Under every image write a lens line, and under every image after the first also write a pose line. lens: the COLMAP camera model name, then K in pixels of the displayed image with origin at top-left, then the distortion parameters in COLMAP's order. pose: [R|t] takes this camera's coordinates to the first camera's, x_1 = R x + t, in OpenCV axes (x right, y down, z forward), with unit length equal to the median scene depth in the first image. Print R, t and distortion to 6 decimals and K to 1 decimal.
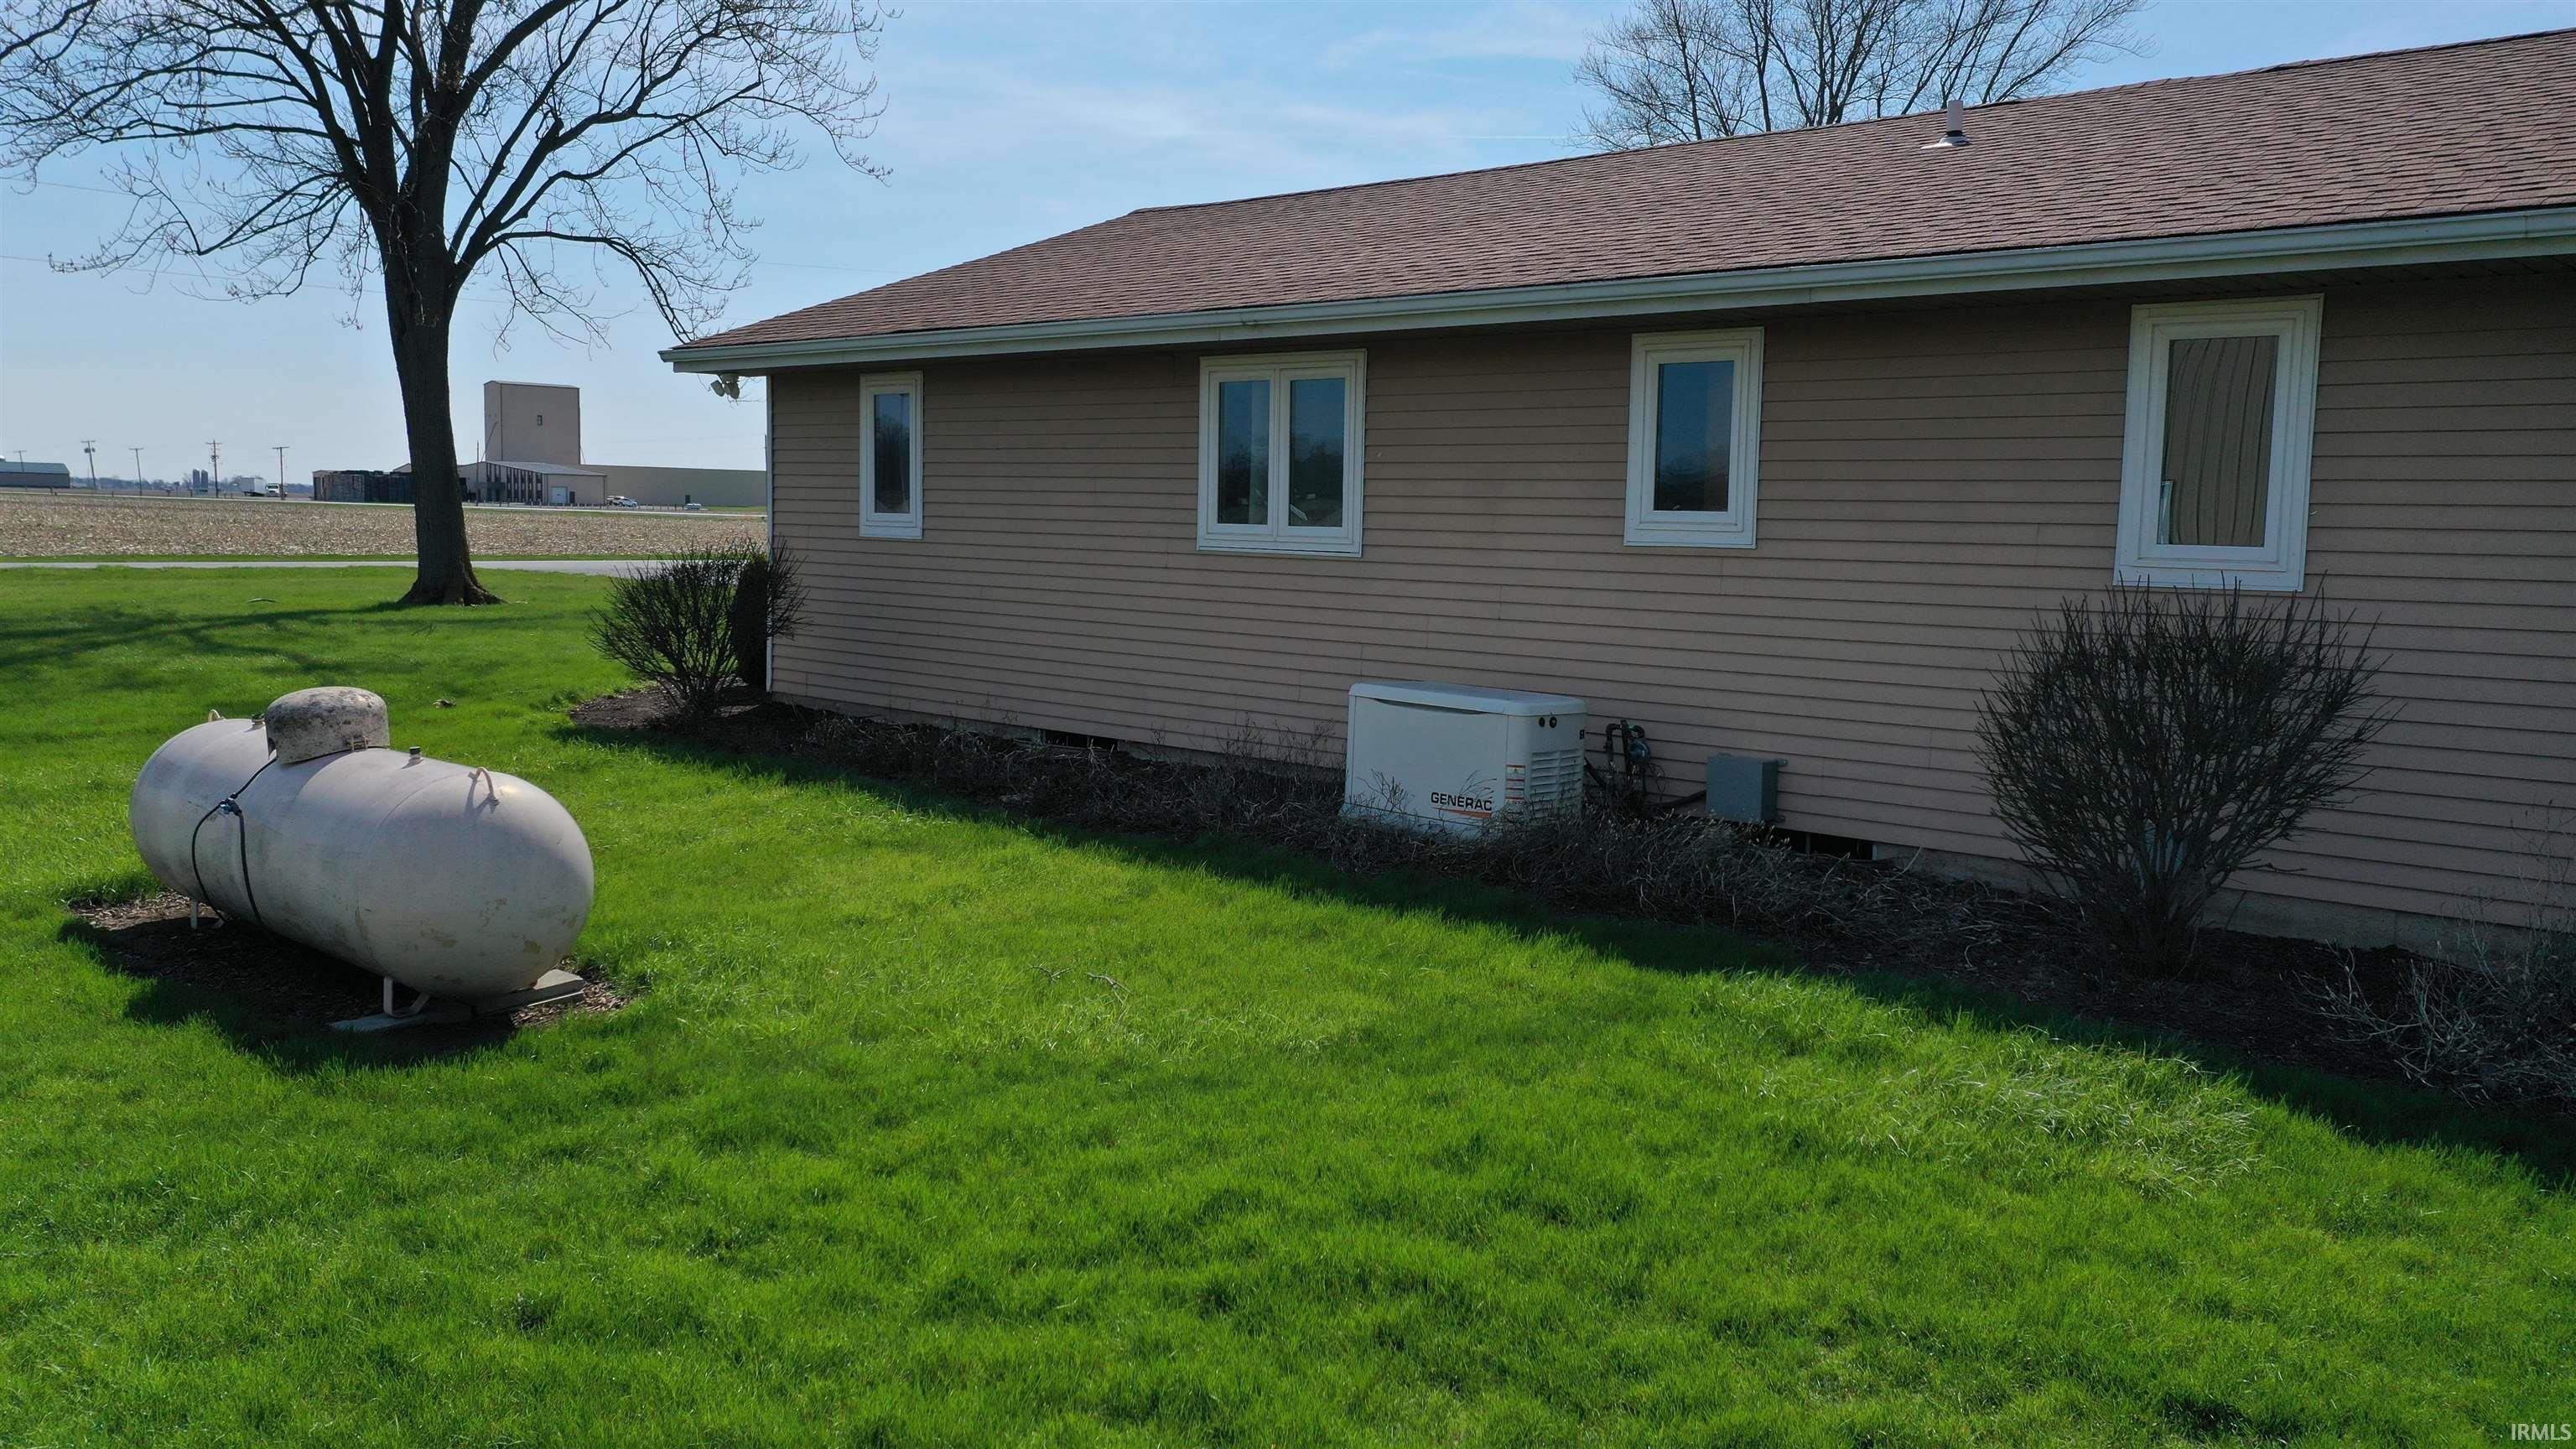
lens RADIAL K [[2063.2, 0, 1288.0], [0, 2063.2, 724.5], [0, 0, 1]] dist [0.006332, -0.000027]
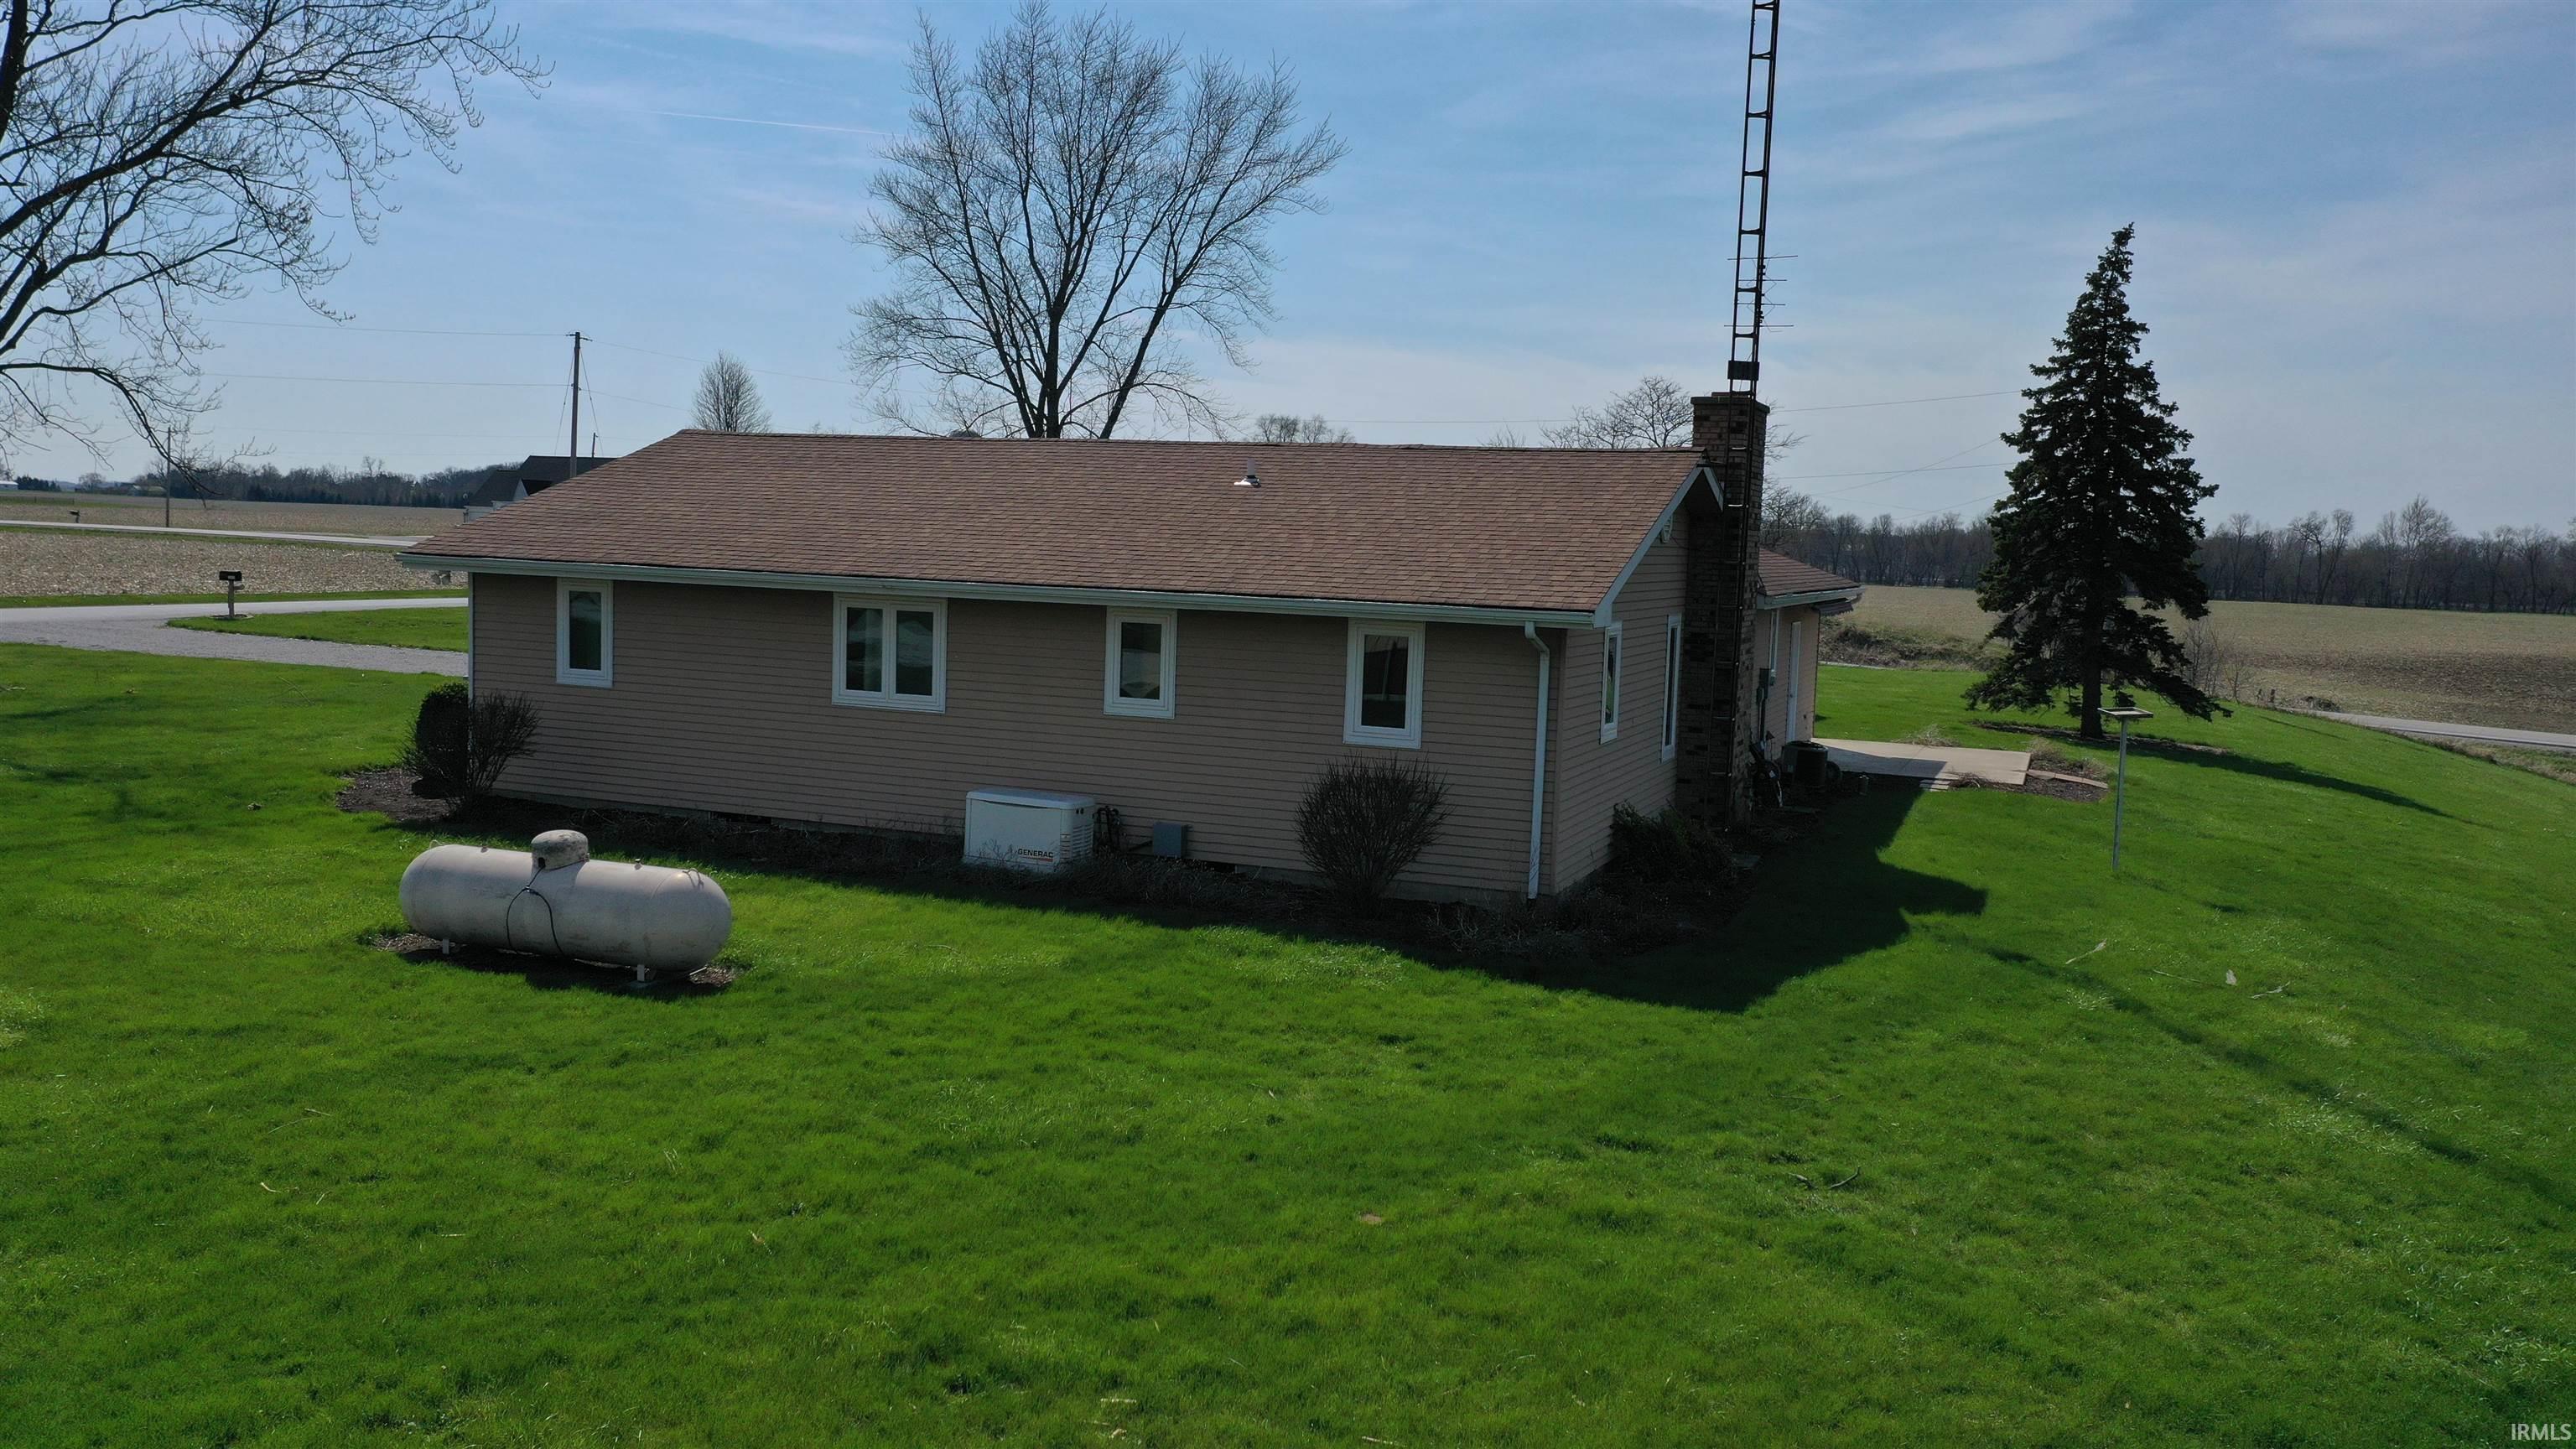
lens RADIAL K [[2063.2, 0, 1288.0], [0, 2063.2, 724.5], [0, 0, 1]] dist [0.006332, -0.000027]
pose [[0.929981, -0.021807, 0.366960, -0.464975], [0.021080, 0.999760, 0.005989, -0.103804], [-0.367003, 0.002166, 0.930217, -1.030317]]
